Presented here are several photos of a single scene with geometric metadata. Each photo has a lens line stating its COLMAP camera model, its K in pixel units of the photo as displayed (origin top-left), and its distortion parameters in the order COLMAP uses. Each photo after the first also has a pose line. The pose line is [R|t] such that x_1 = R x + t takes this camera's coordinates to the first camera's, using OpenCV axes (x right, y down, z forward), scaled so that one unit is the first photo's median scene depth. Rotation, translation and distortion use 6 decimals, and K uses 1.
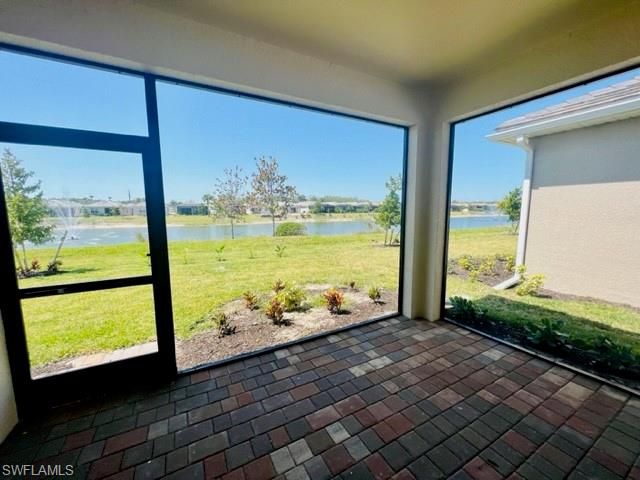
lens RADIAL K [[257.5, 0, 320.0], [0, 257.5, 242.1], [0, 0, 1]] dist [-0.000783, 0.000288]
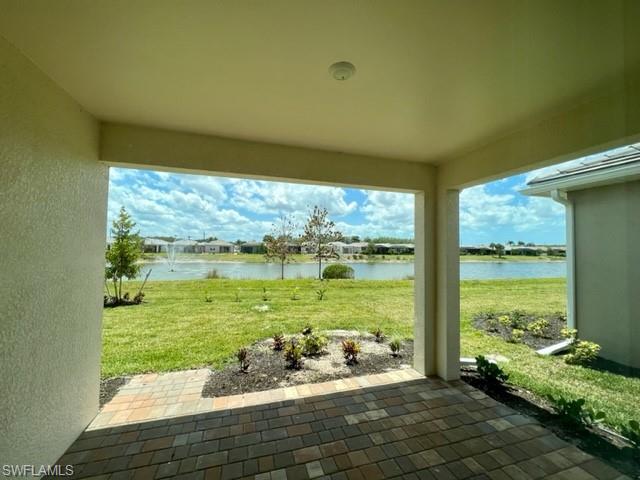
lens RADIAL K [[257.5, 0, 320.0], [0, 257.5, 242.1], [0, 0, 1]] dist [-0.000783, 0.000288]
pose [[0.978318, 0.014065, -0.206630, 0.082176], [-0.045881, 0.987620, -0.150005, -0.024650], [0.201962, 0.156233, 0.966852, -0.069985]]
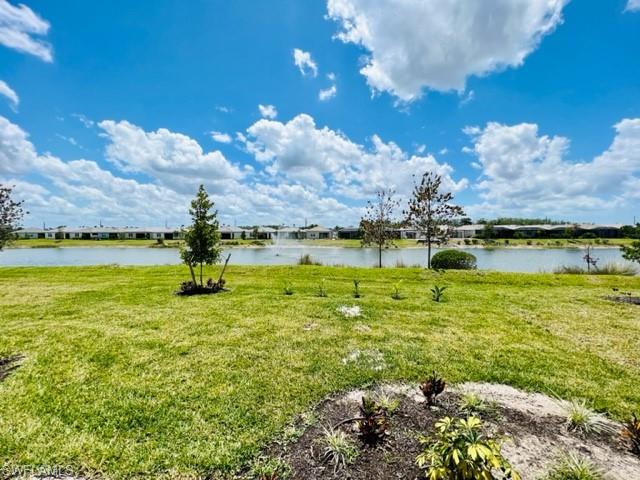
lens RADIAL K [[257.5, 0, 320.0], [0, 257.5, 242.1], [0, 0, 1]] dist [-0.000783, 0.000288]
pose [[0.834345, 0.019418, -0.550900, -0.051352], [-0.071275, 0.994790, -0.072882, -0.043702], [0.546615, 0.100074, 0.831383, 0.310634]]
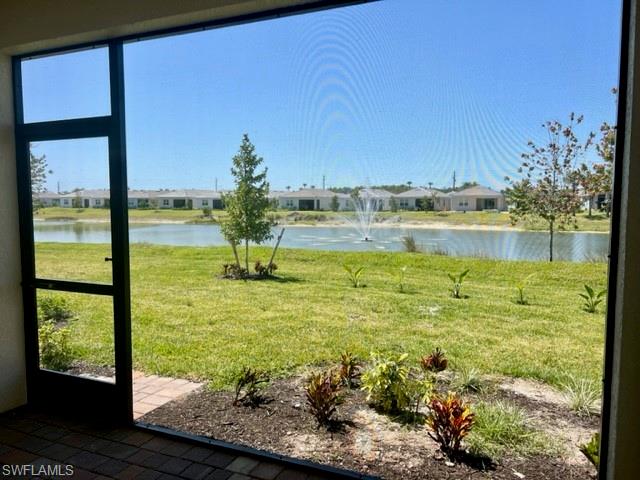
lens RADIAL K [[483.0, 0, 320.0], [0, 483.0, 240.0], [0, 0, 1]] dist [0.082518, -0.106909]
pose [[0.610939, 0.066445, -0.788885, 0.308269], [-0.103423, 0.994631, 0.003680, -0.027380], [0.784893, 0.079340, 0.614530, 0.184804]]
